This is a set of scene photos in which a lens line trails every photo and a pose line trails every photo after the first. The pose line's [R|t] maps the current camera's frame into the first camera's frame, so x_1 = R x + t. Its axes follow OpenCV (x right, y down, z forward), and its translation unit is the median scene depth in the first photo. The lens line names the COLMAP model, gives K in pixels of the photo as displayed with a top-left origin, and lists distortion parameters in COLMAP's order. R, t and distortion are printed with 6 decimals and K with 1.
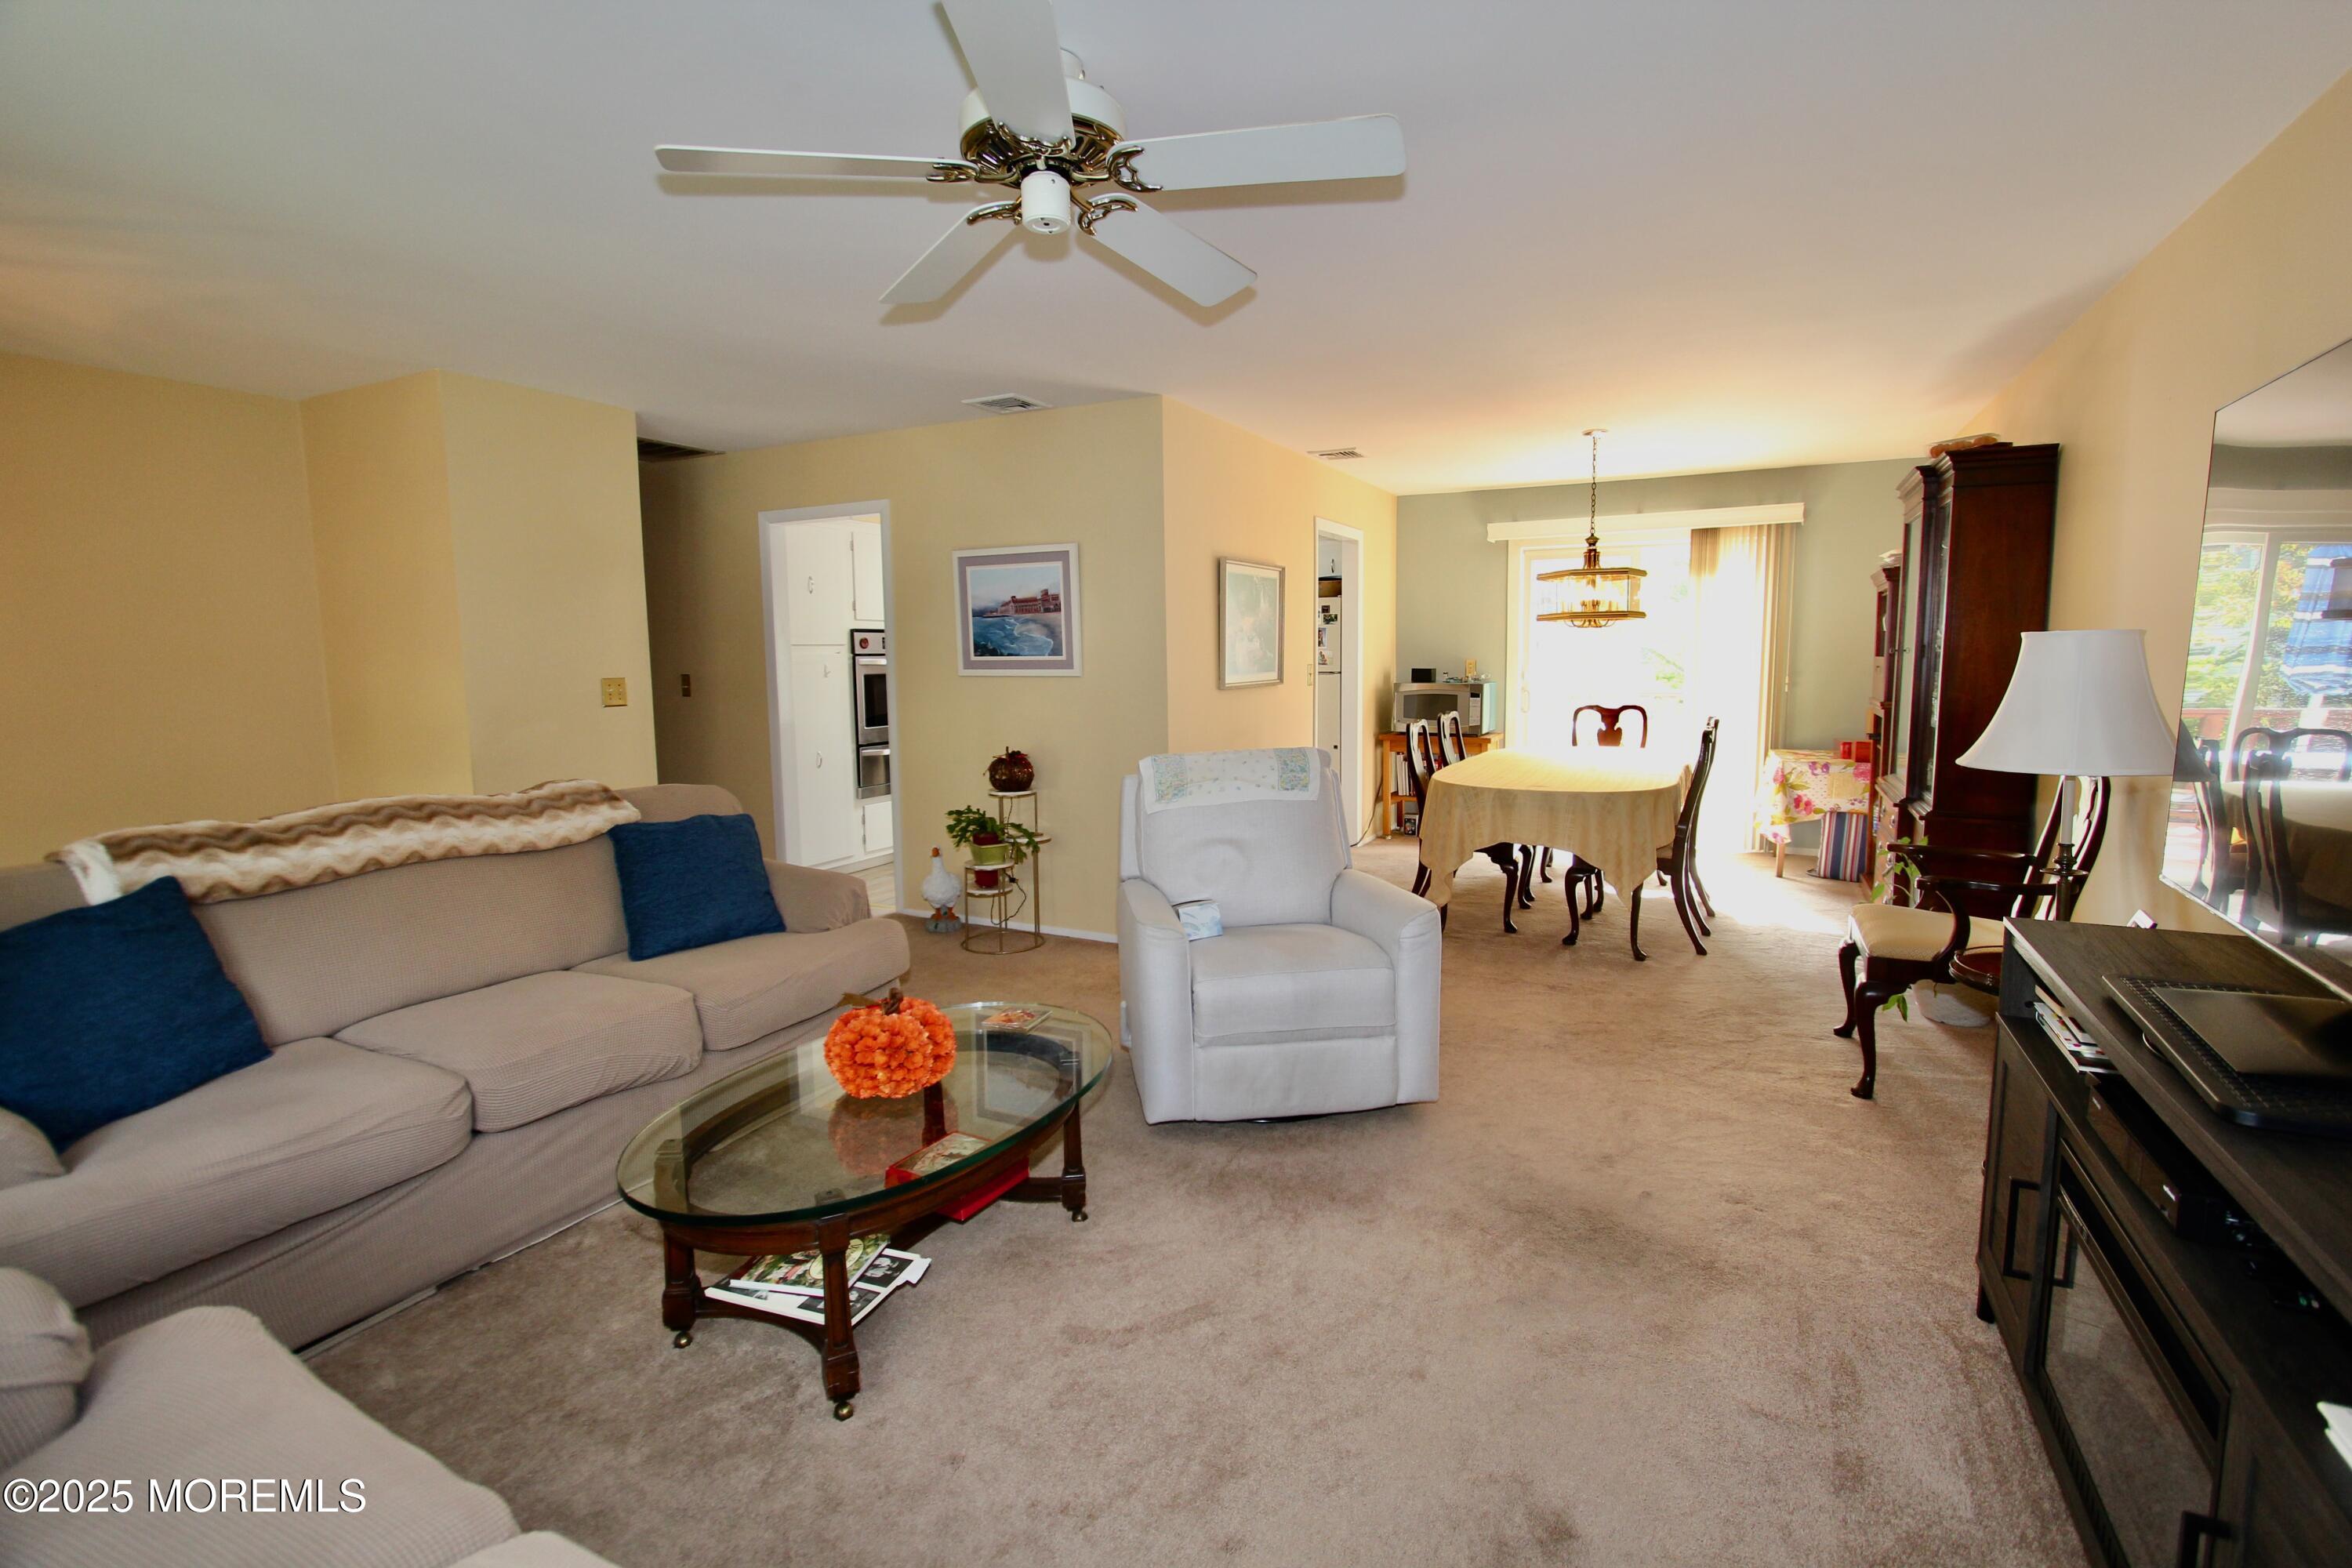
lens RADIAL K [[1113.2, 0, 1189.1], [0, 1113.2, 774.9], [0, 0, 1]] dist [-0.005164, -0.000041]
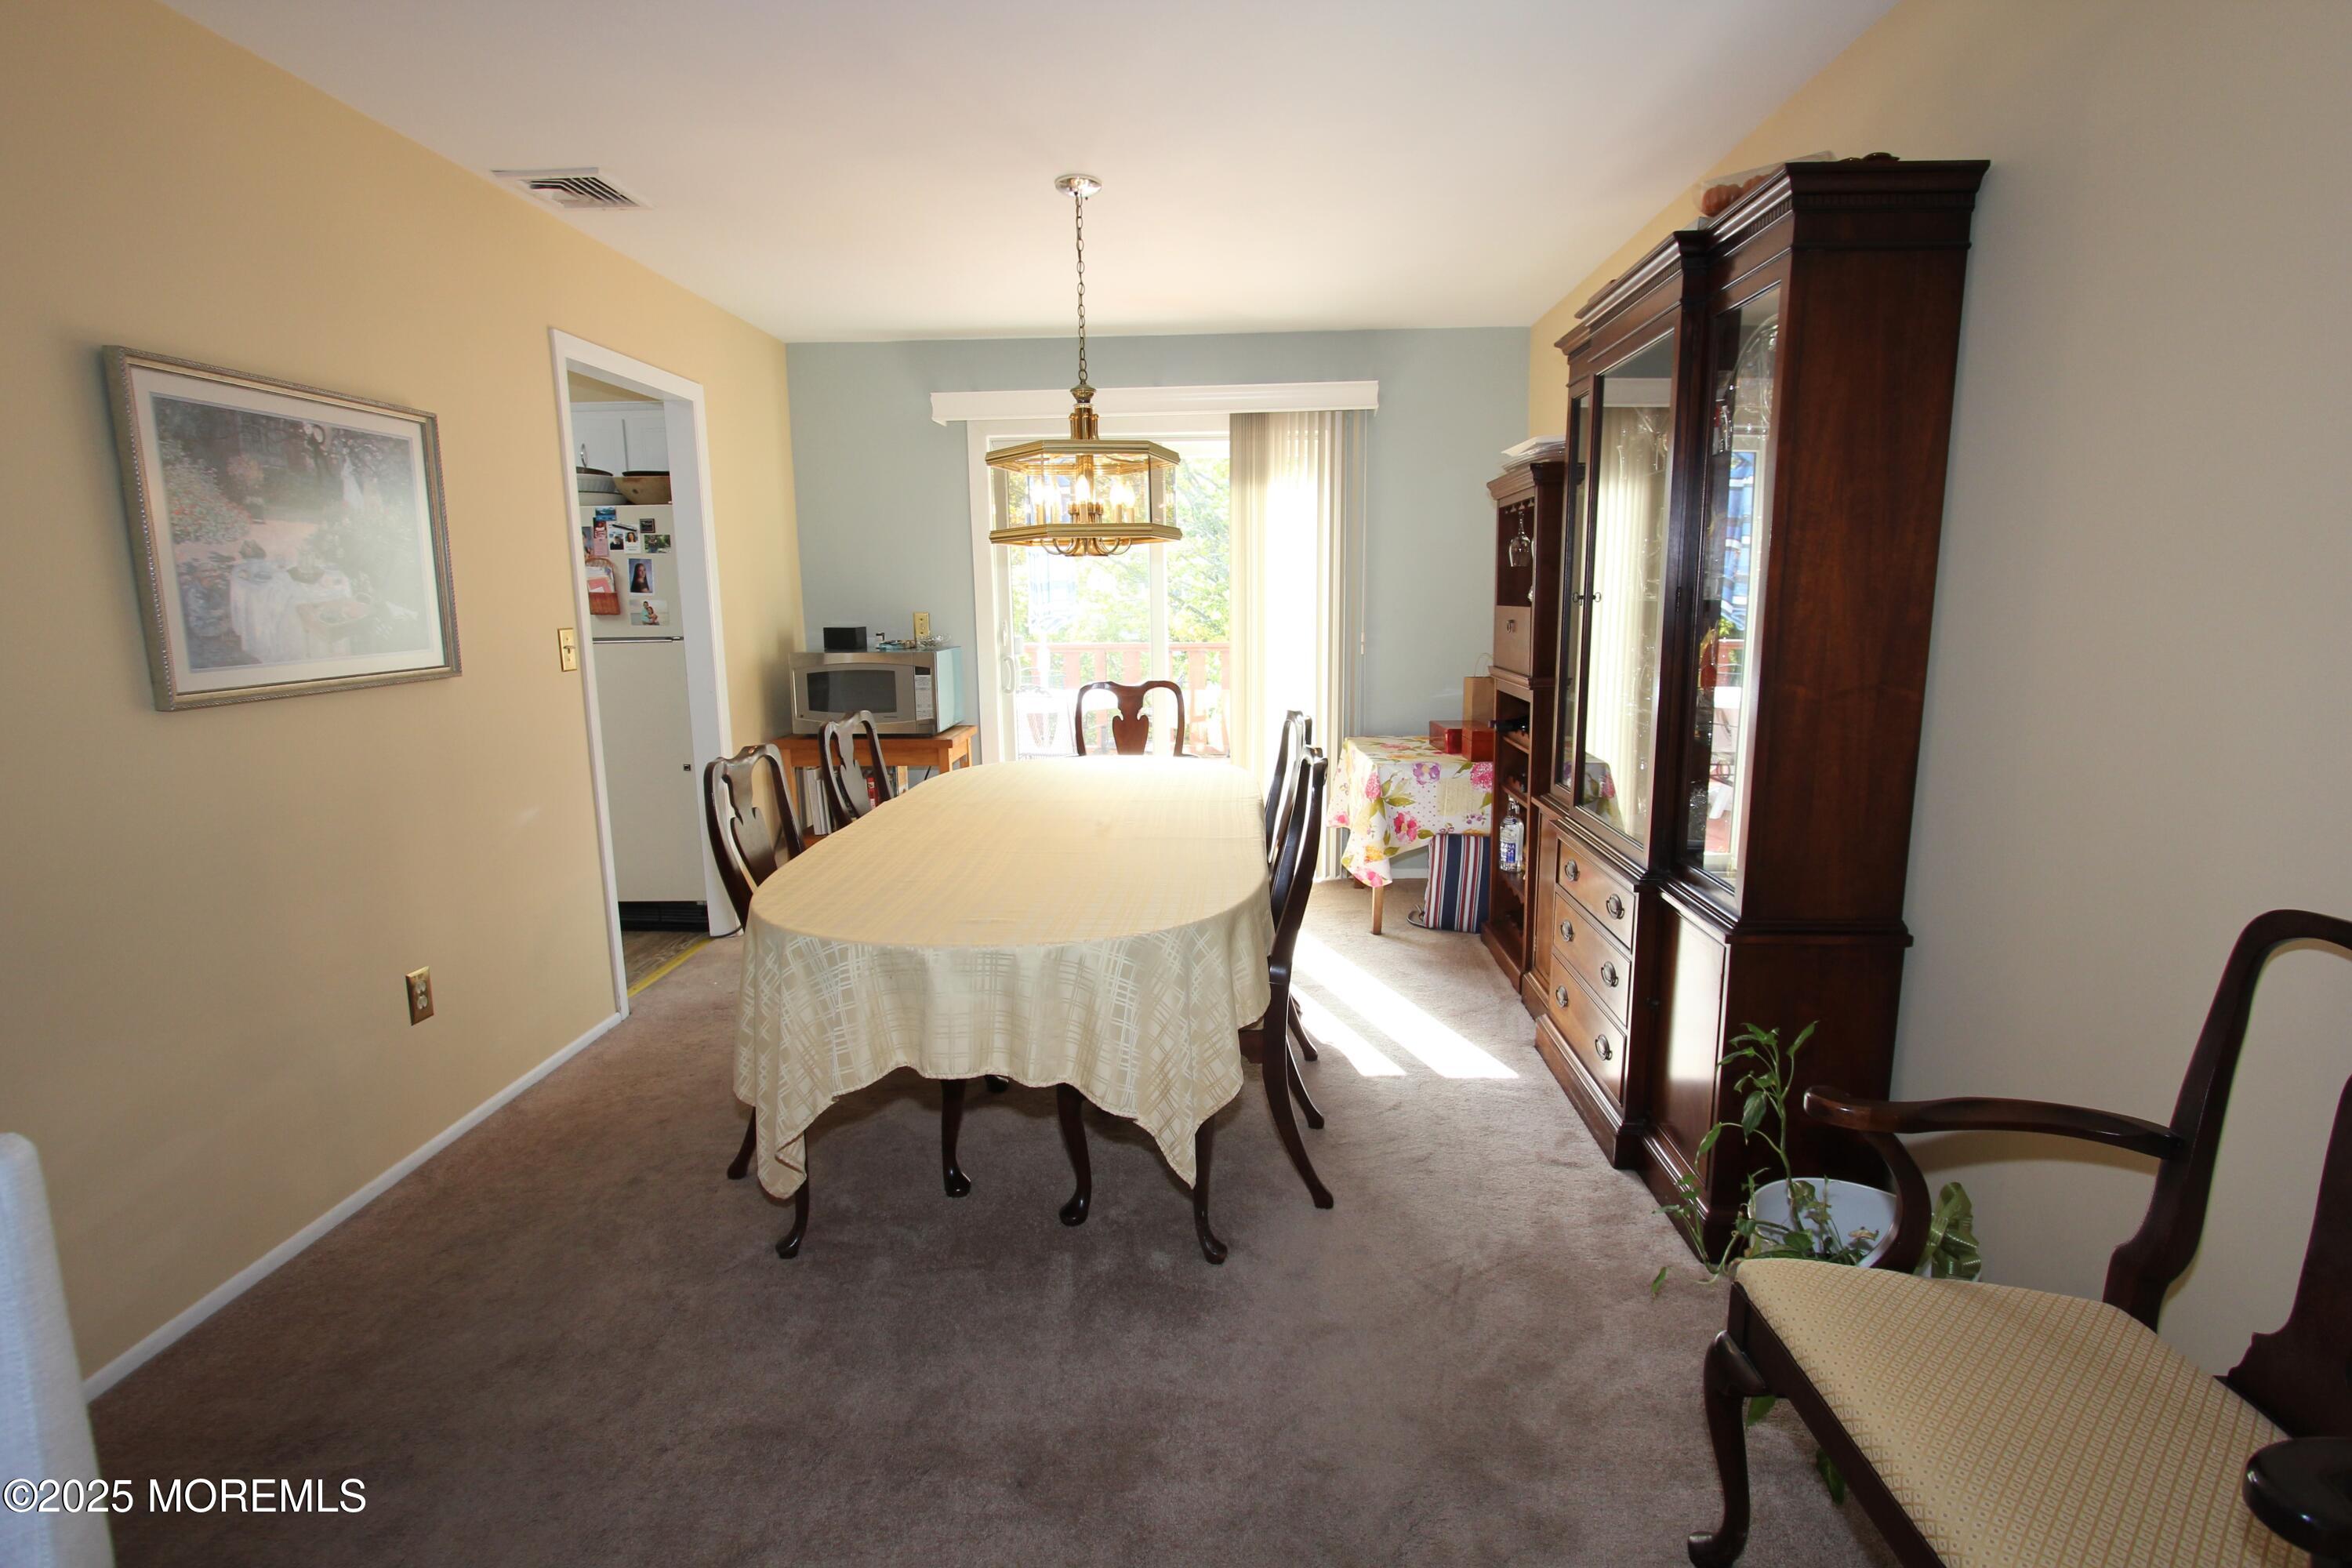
lens RADIAL K [[1113.2, 0, 1168.4], [0, 1113.2, 777.0], [0, 0, 1]] dist [-0.005164, -0.000041]
pose [[0.922592, -0.067019, 0.379911, 0.166130], [0.047455, 0.997031, 0.060643, -0.050951], [-0.382847, -0.037920, 0.923033, 0.434871]]
